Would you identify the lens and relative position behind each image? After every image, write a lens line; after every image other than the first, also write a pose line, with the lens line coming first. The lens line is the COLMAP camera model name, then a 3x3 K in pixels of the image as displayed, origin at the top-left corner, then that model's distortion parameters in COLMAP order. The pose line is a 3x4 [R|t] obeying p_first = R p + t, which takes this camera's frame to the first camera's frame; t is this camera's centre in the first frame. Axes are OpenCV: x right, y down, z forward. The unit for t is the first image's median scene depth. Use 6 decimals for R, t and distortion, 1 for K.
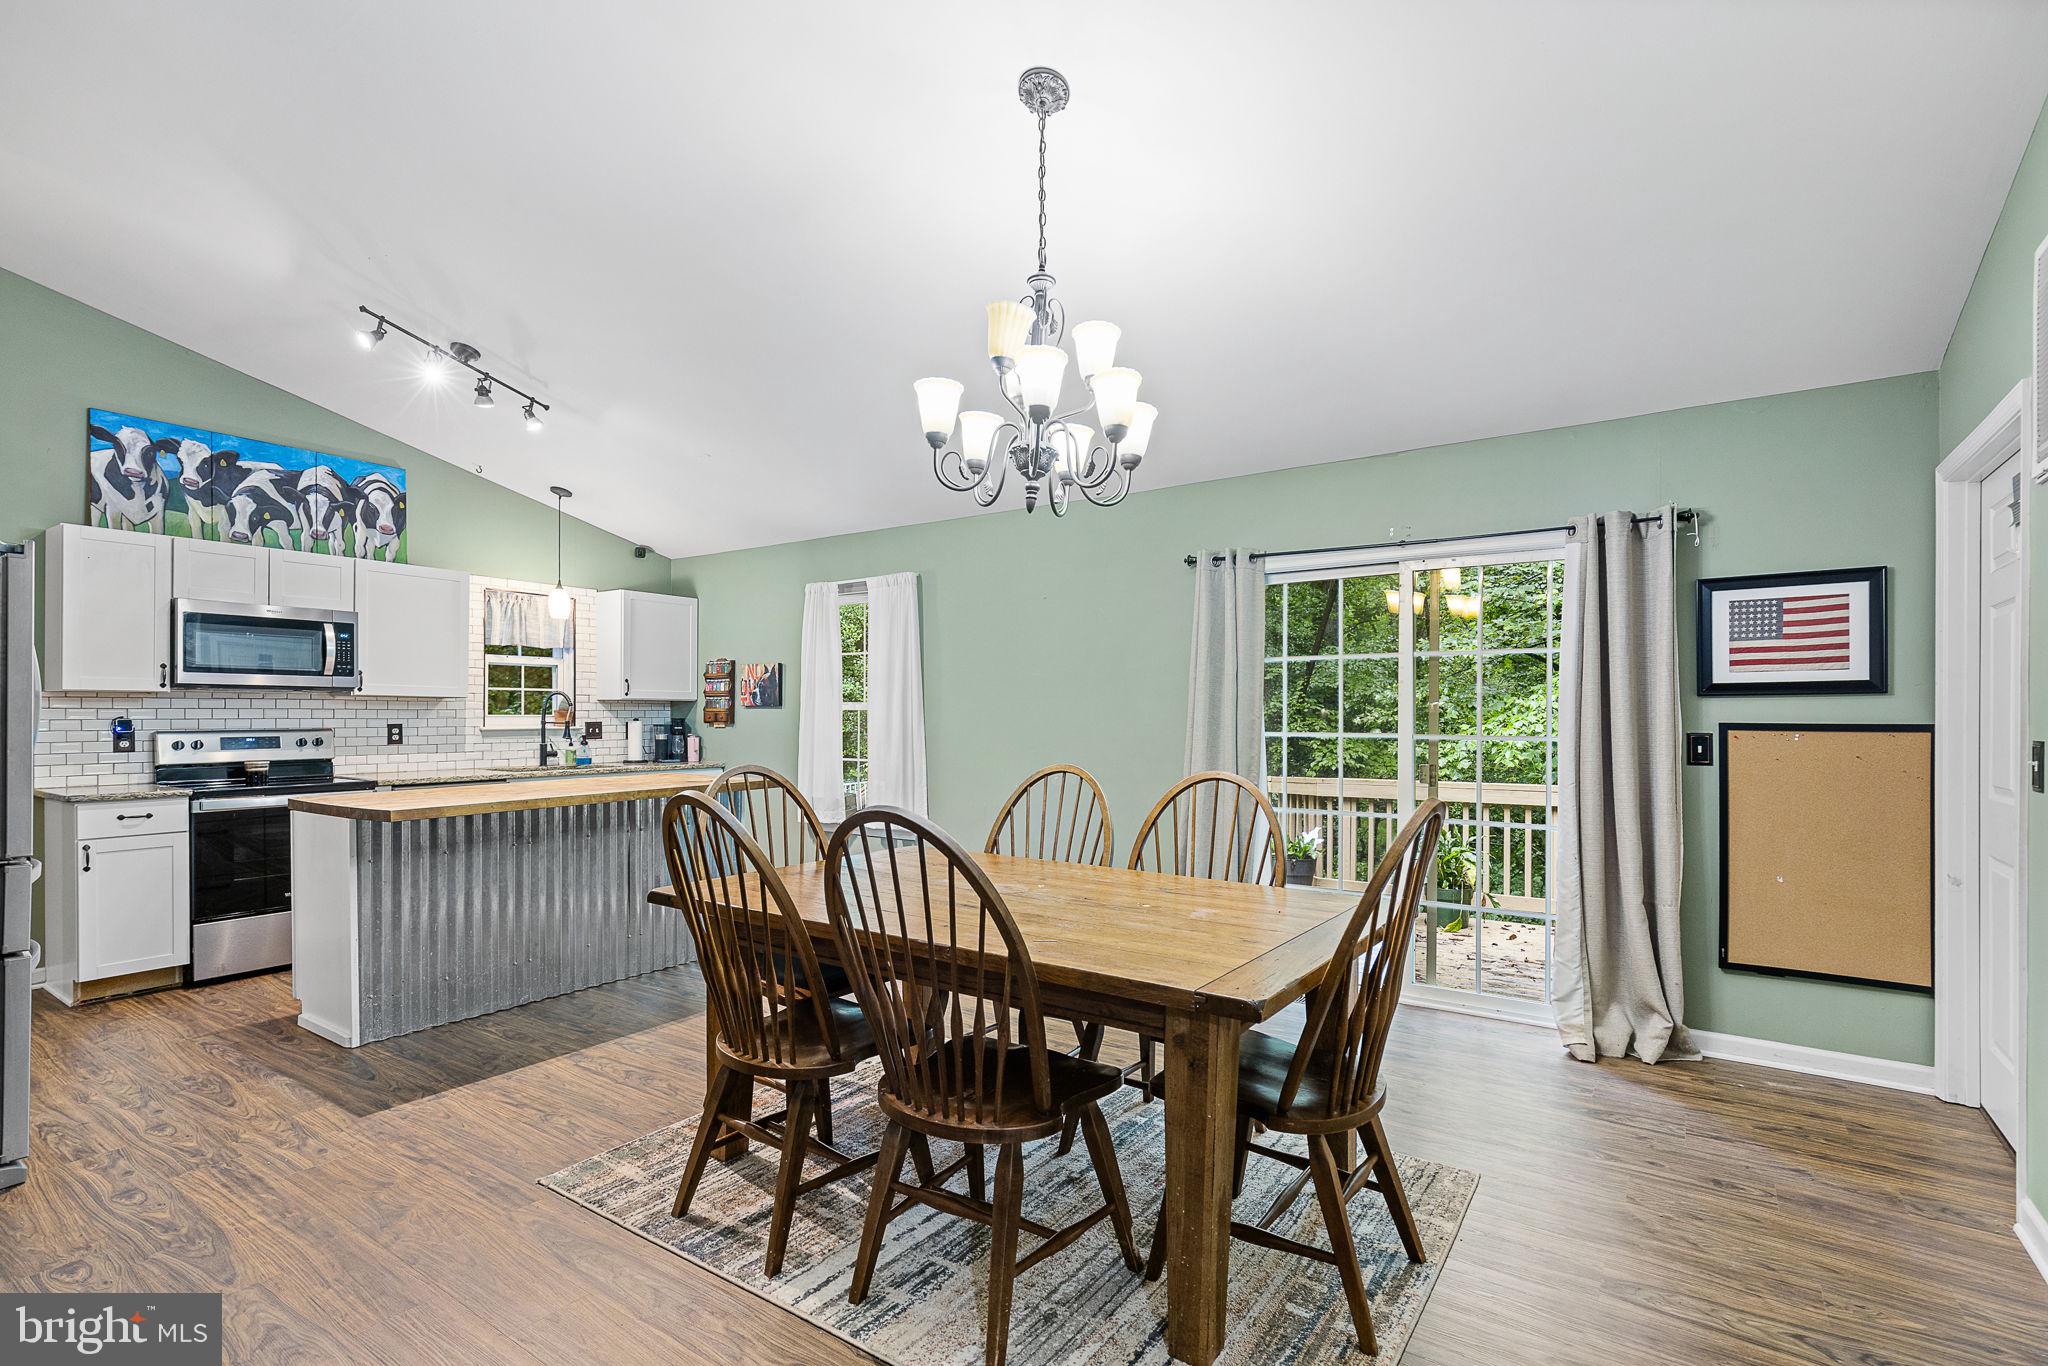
lens RADIAL K [[946.9, 0, 1027.1], [0, 946.9, 712.6], [0, 0, 1]] dist [0.001403, 0.001134]
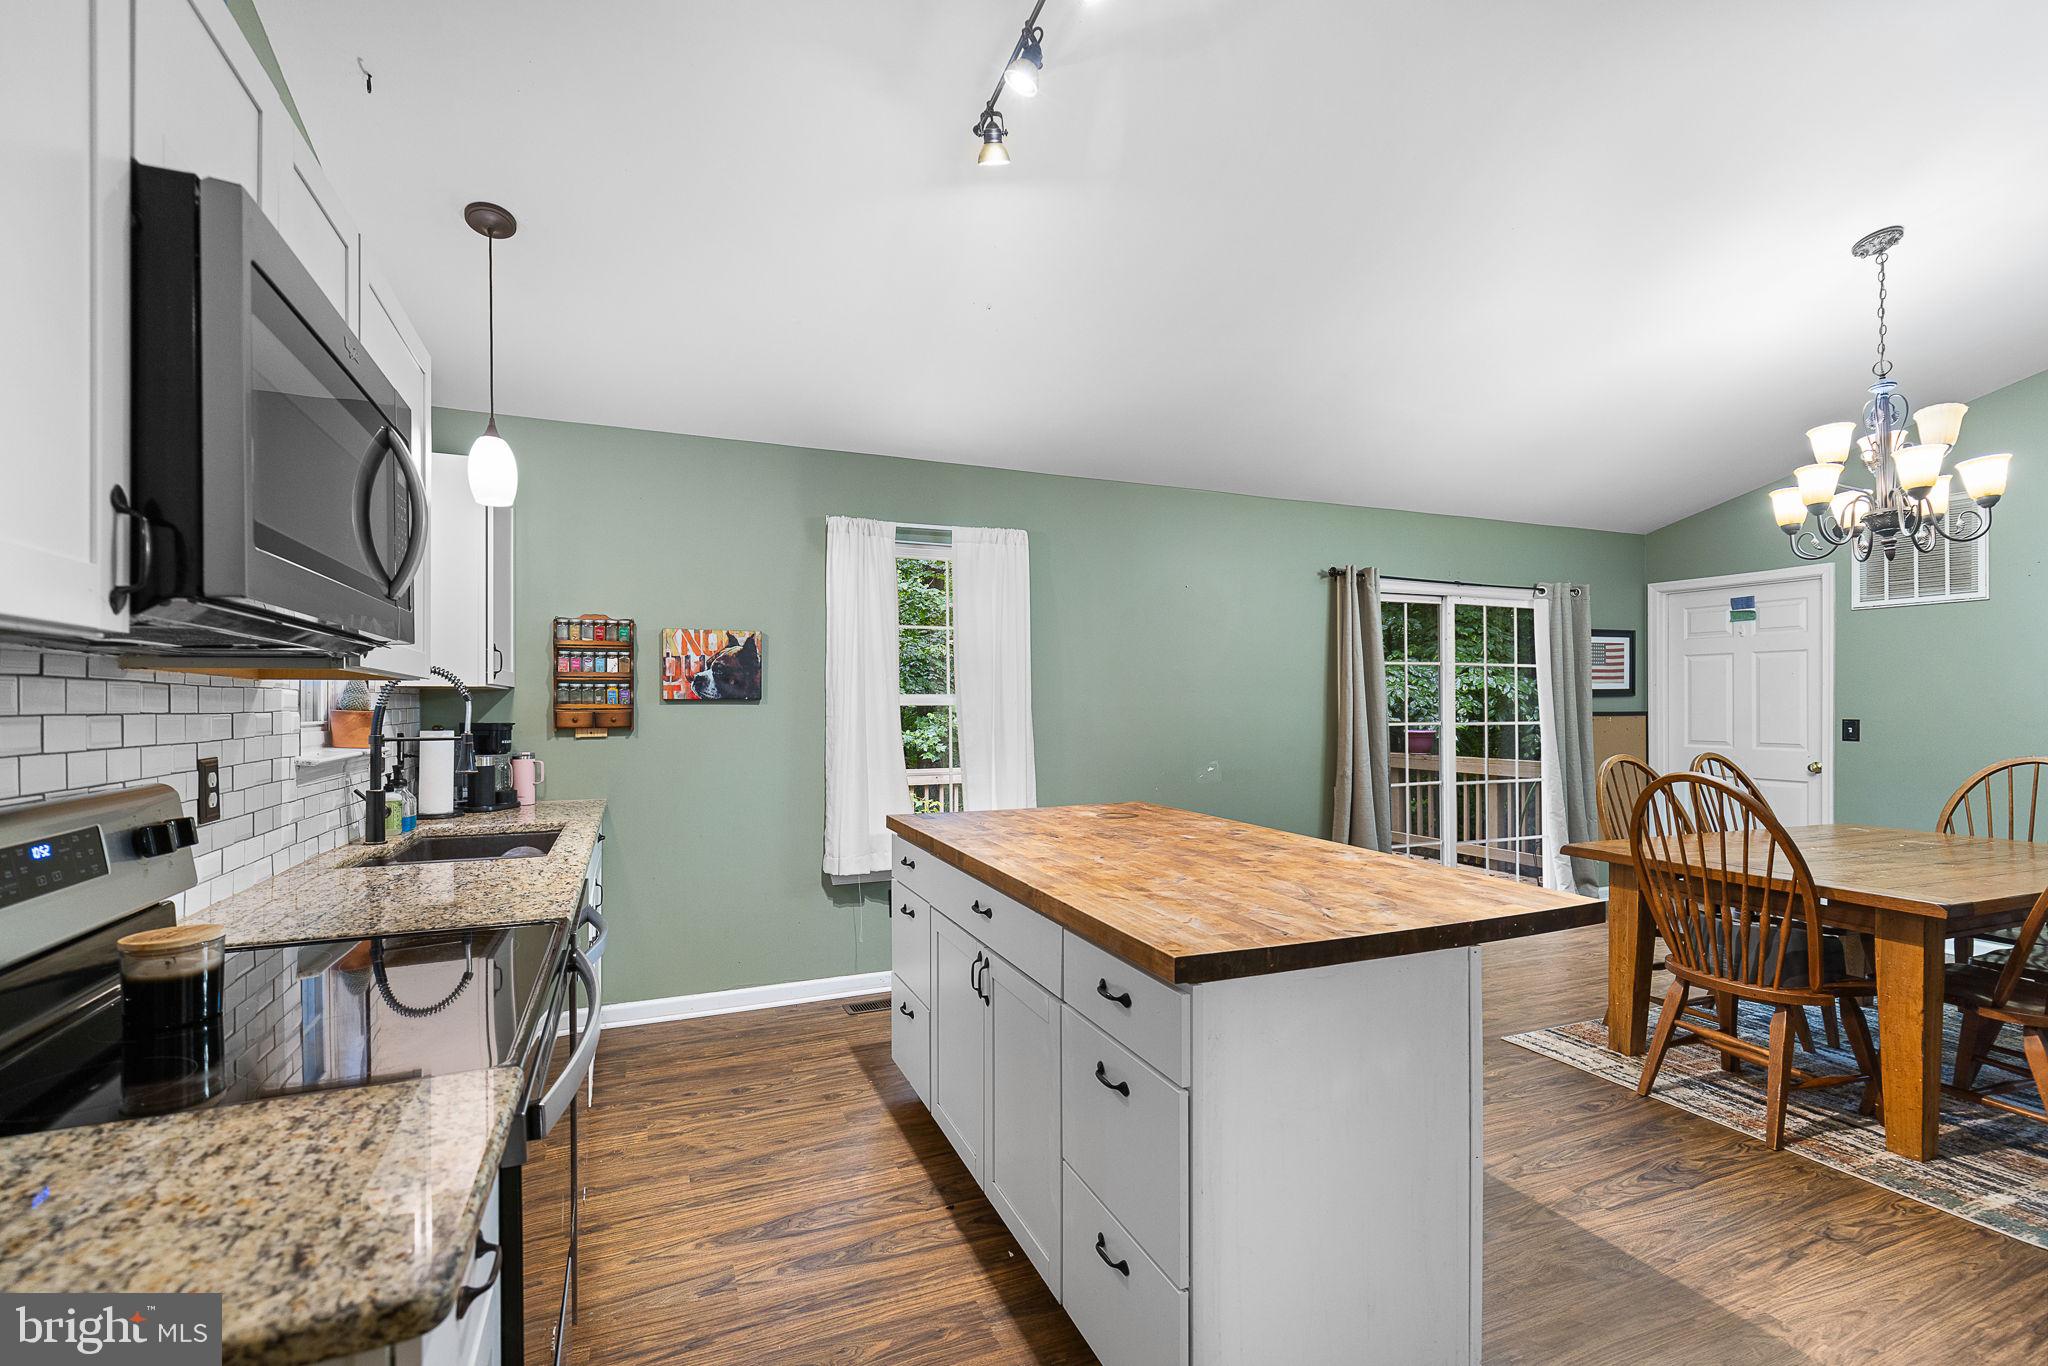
lens RADIAL K [[906.5, 0, 1019.0], [0, 906.5, 699.9], [0, 0, 1]] dist [0.003233, -0.000052]
pose [[0.539095, 0.001669, 0.842243, -0.867621], [0.003210, 0.999987, -0.004037, -0.005238], [-0.842239, 0.004880, 0.539083, 0.680315]]
